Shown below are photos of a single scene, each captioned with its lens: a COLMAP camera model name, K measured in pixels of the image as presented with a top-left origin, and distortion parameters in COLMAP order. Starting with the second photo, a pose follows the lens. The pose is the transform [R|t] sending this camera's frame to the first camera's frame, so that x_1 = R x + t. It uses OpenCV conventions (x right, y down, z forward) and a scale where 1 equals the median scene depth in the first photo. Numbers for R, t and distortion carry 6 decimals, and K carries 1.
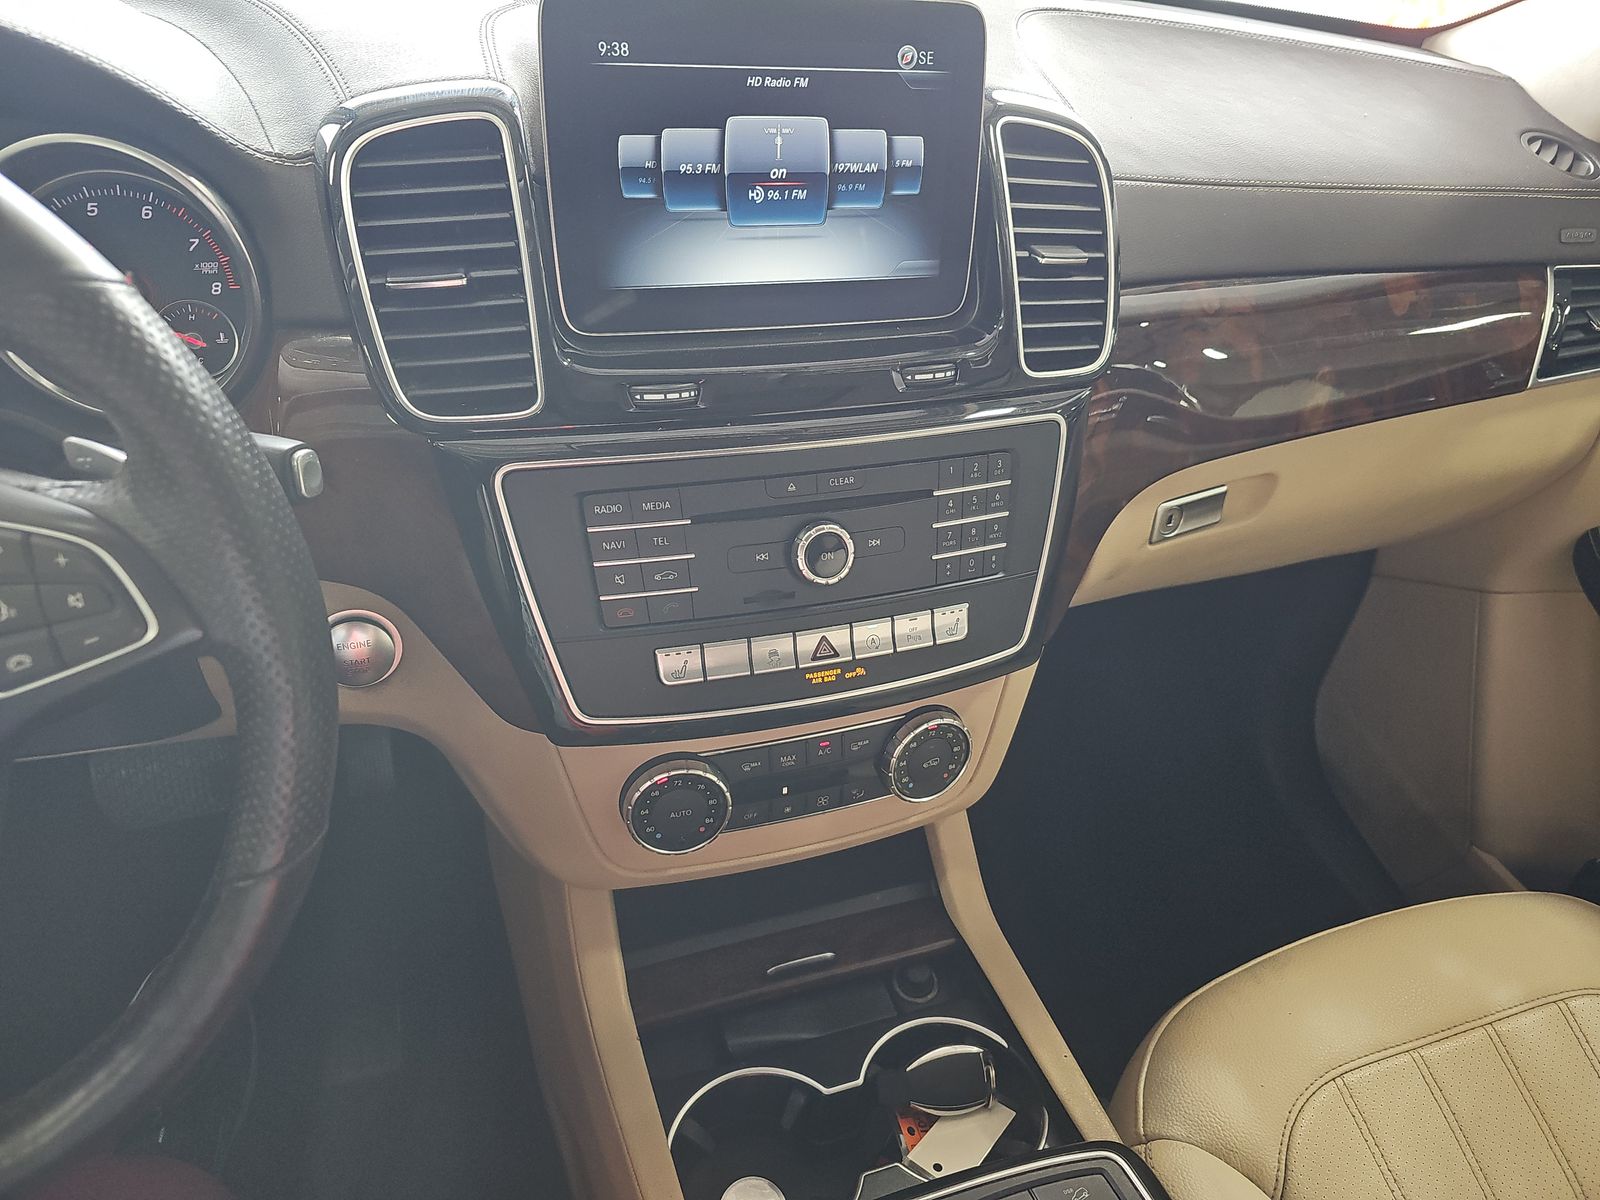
lens RADIAL K [[1097.2, 0, 796.3], [0, 1097.2, 606.7], [0, 0, 1]] dist [0.052742, -0.075947]
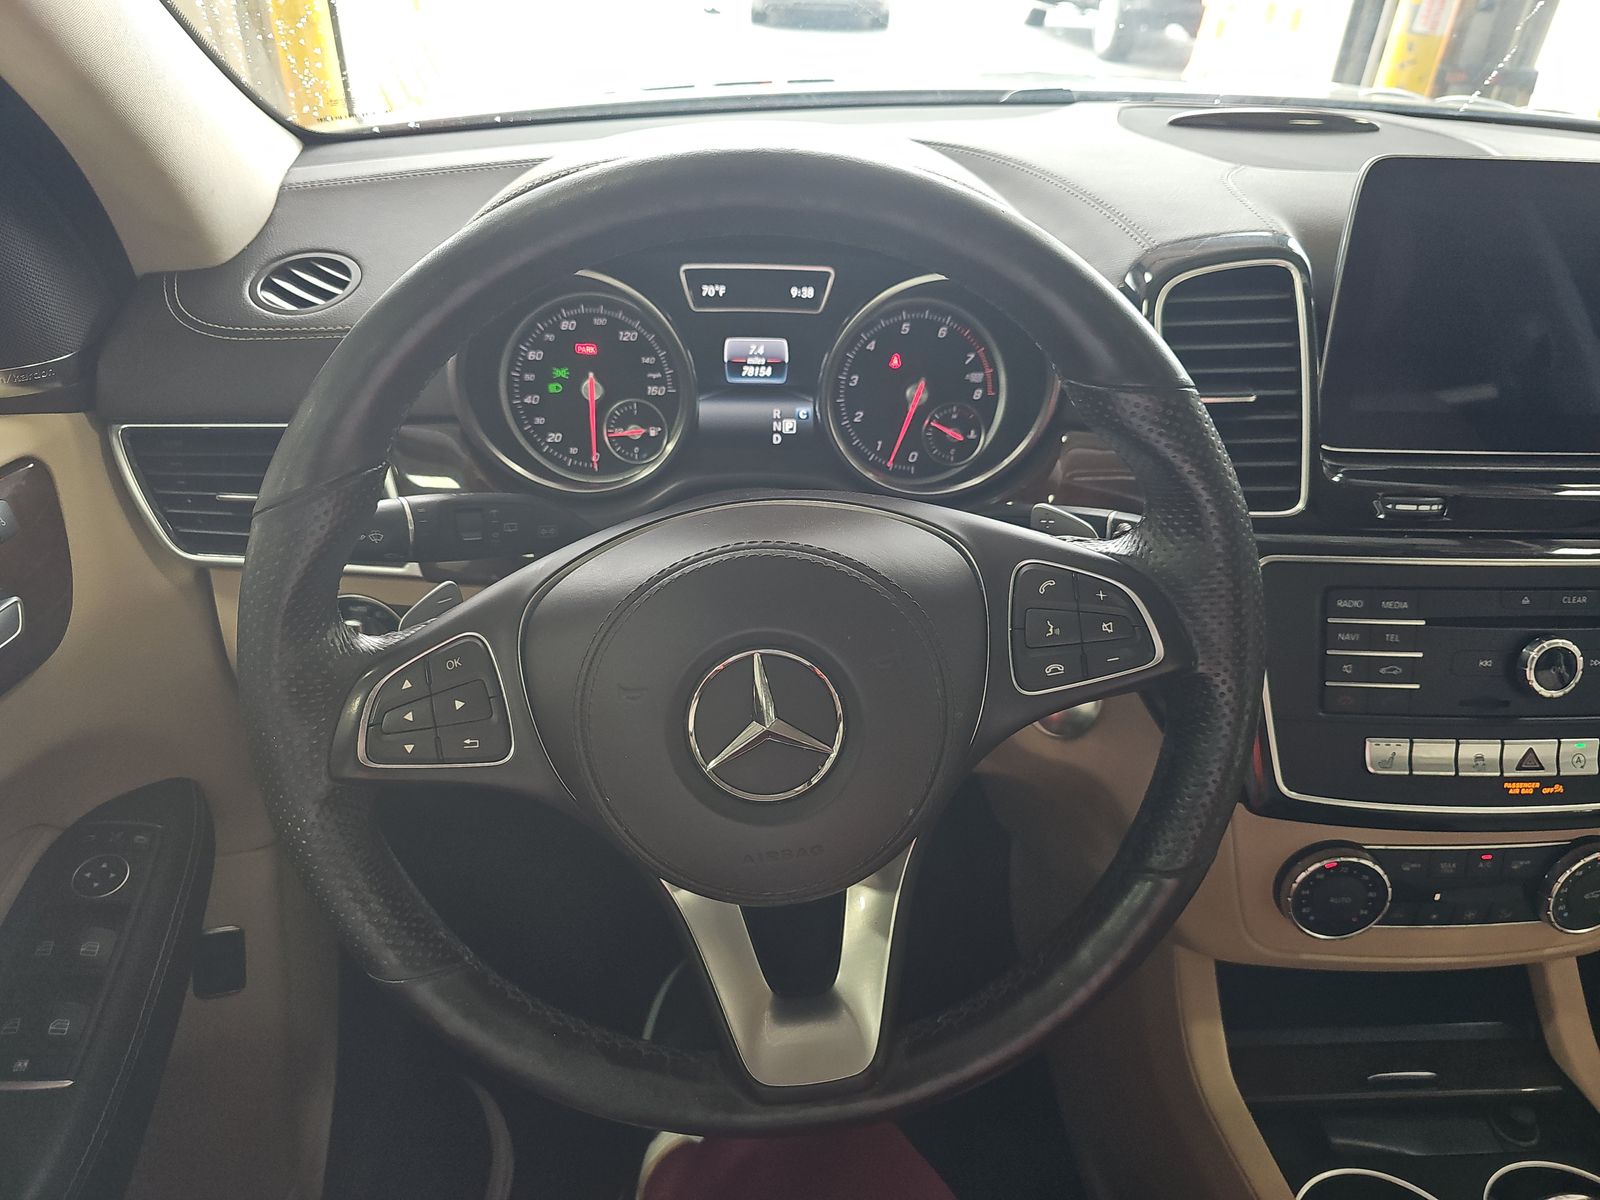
lens RADIAL K [[1097.2, 0, 796.3], [0, 1097.2, 606.7], [0, 0, 1]] dist [0.052742, -0.075947]
pose [[0.952197, 0.100839, -0.288363, -0.351753], [-0.128230, 0.988697, -0.077684, 0.066230], [0.277270, 0.110948, 0.954365, -0.193764]]
